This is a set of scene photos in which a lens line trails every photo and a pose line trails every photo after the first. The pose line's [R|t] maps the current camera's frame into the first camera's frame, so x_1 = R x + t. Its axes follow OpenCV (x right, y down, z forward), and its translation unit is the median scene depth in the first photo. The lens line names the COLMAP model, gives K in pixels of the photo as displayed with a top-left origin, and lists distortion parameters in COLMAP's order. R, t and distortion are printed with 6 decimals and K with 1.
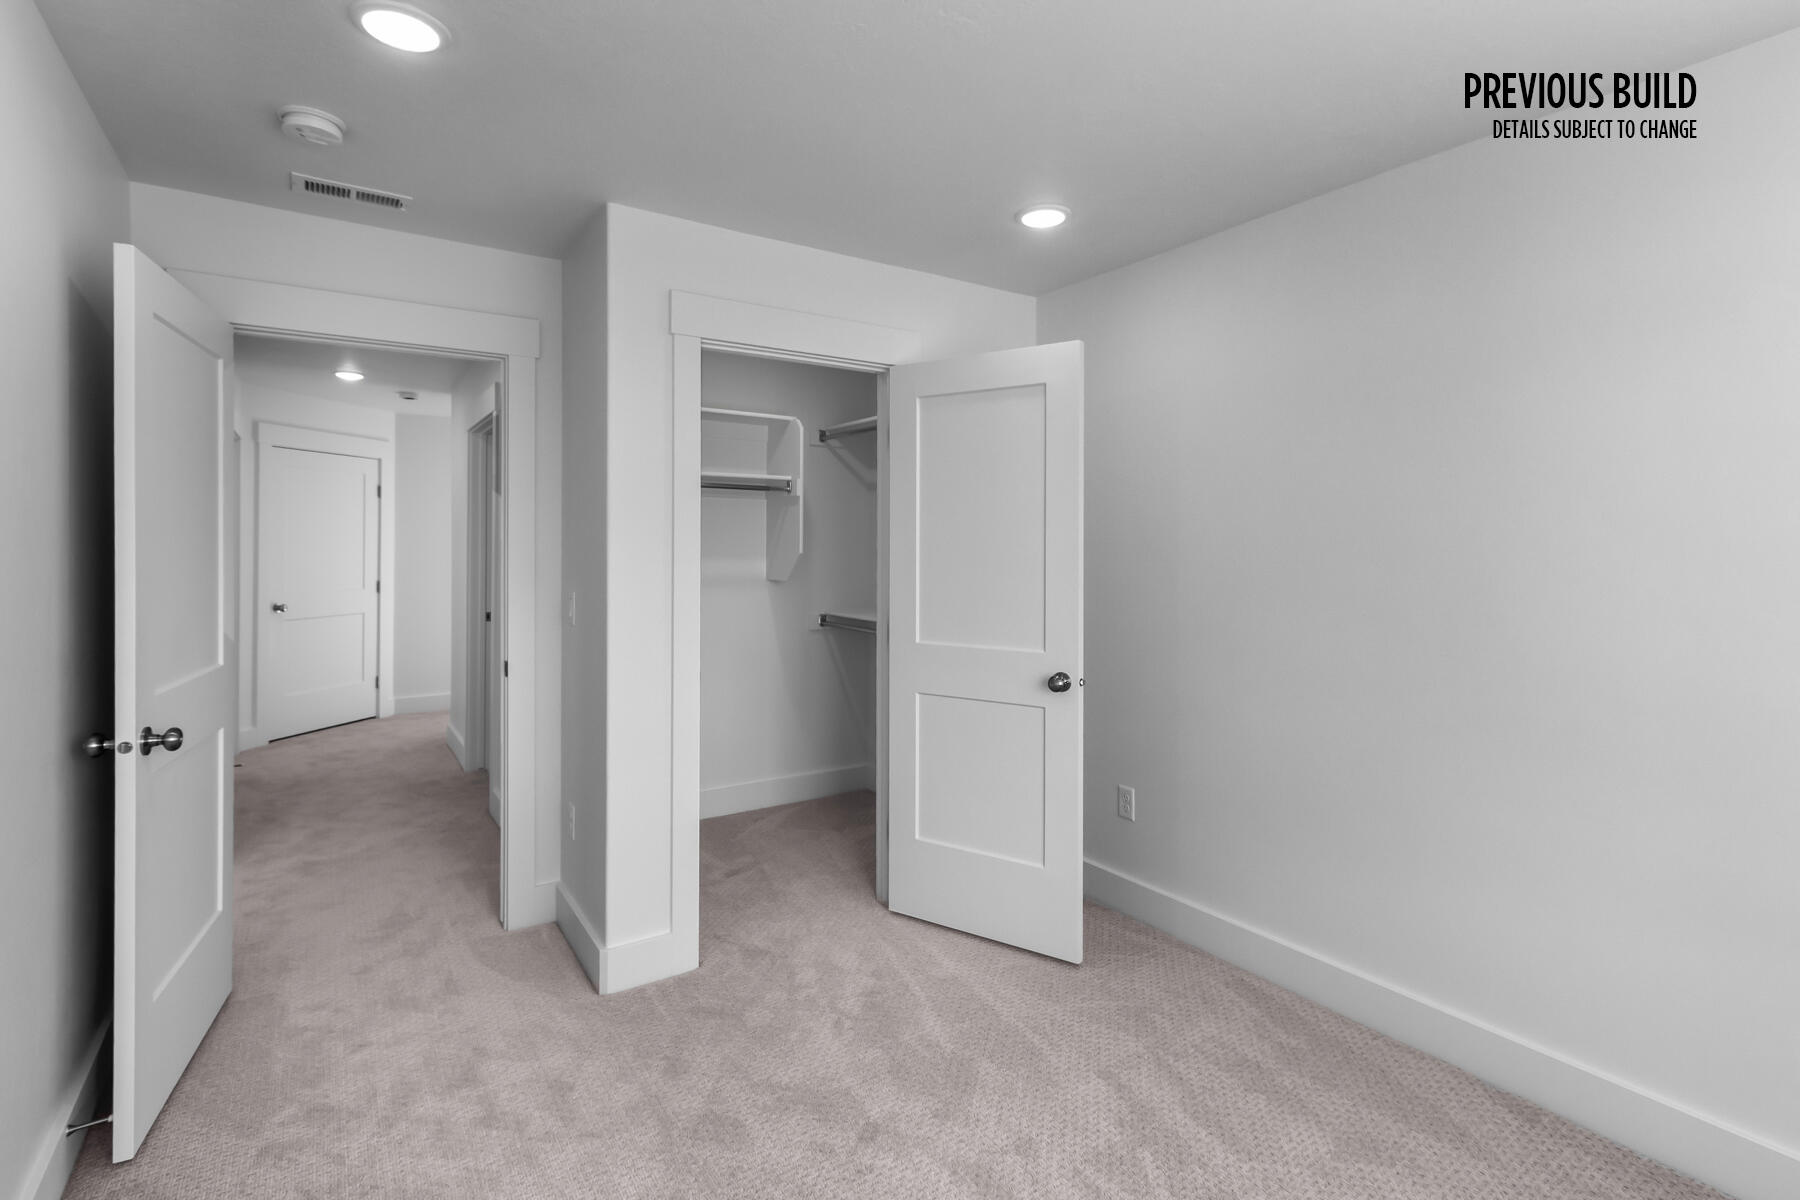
lens RADIAL K [[894.0, 0, 901.2], [0, 894.0, 556.9], [0, 0, 1]] dist [-0.000654, 0.000152]
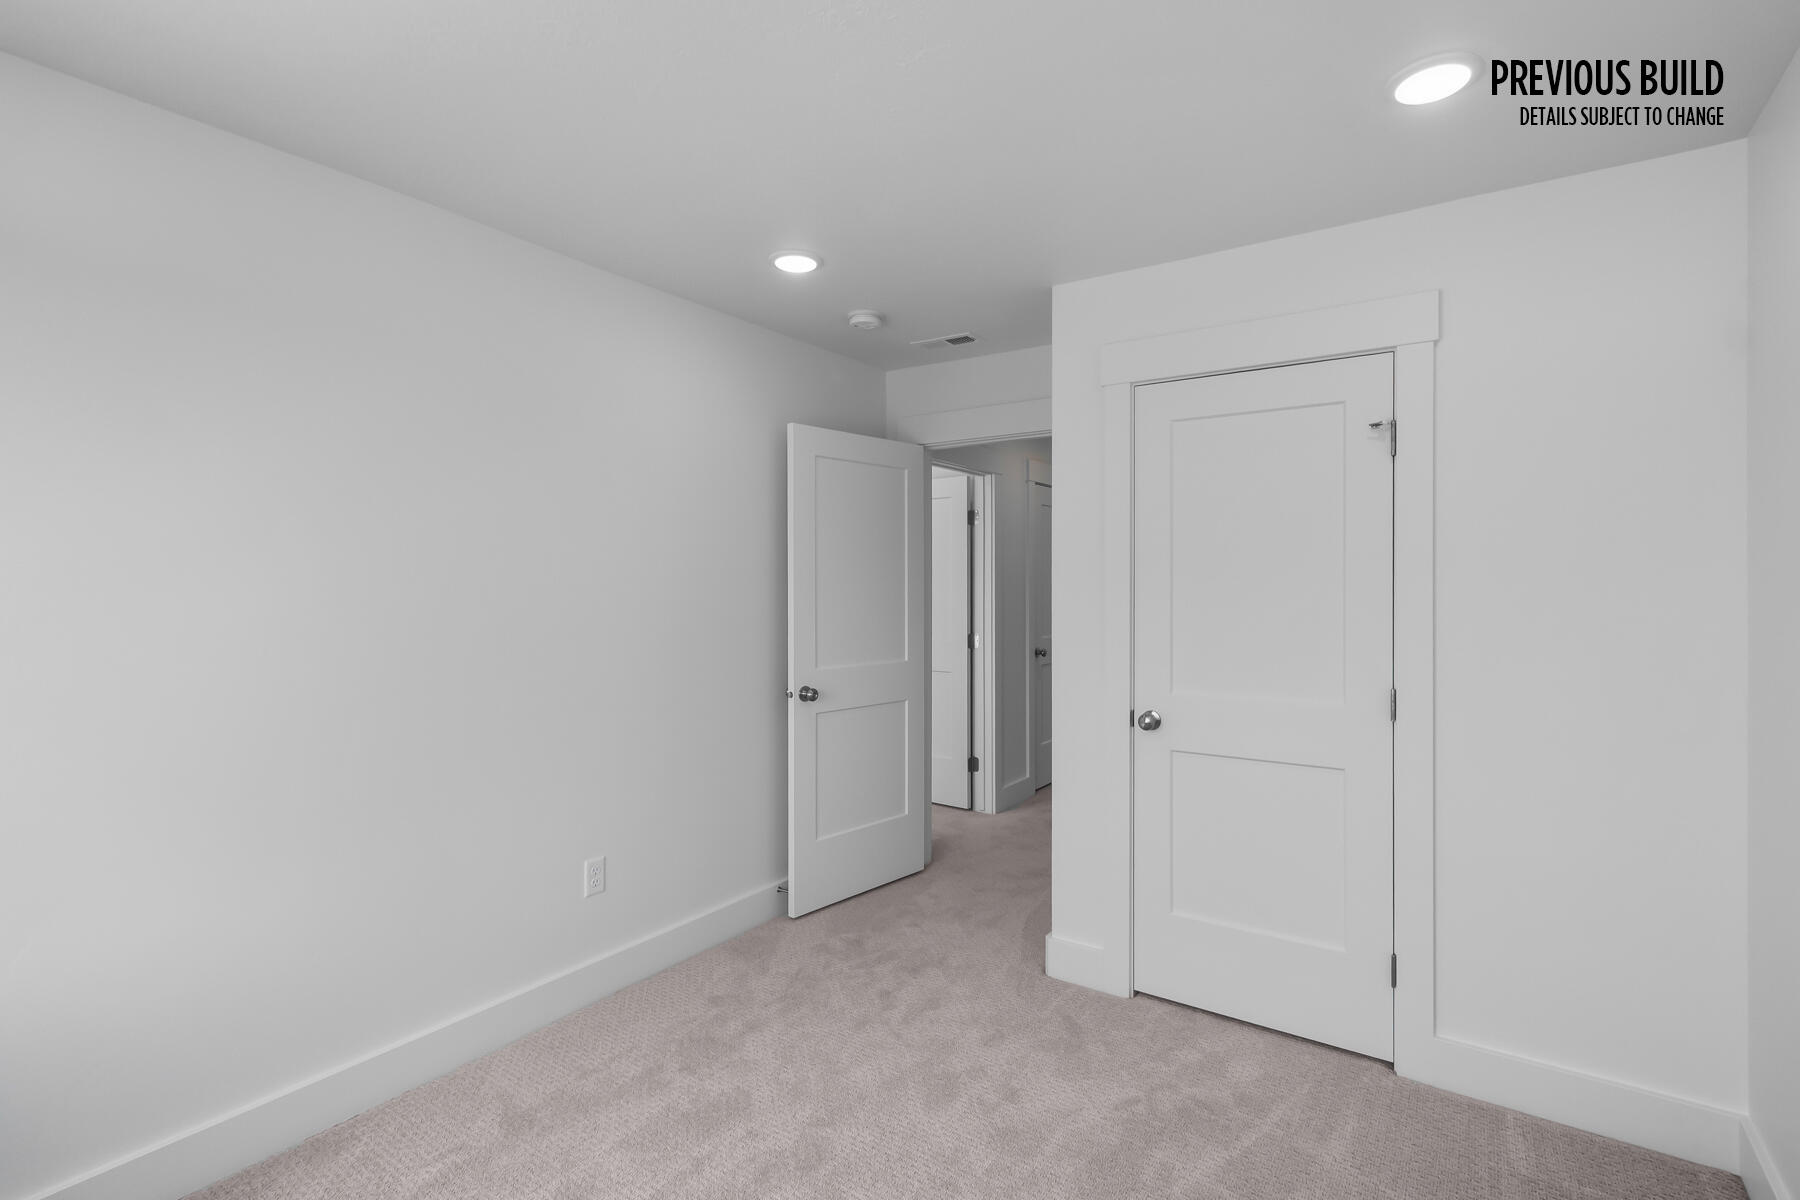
lens RADIAL K [[861.9, 0, 900.0], [0, 861.9, 600.0], [0, 0, 1]] dist [0.001083, 0.000326]
pose [[0.343399, 0.021692, -0.938939, 0.763143], [-0.014067, 0.999740, 0.017952, -0.015812], [0.939084, 0.007043, 0.343615, 0.516781]]
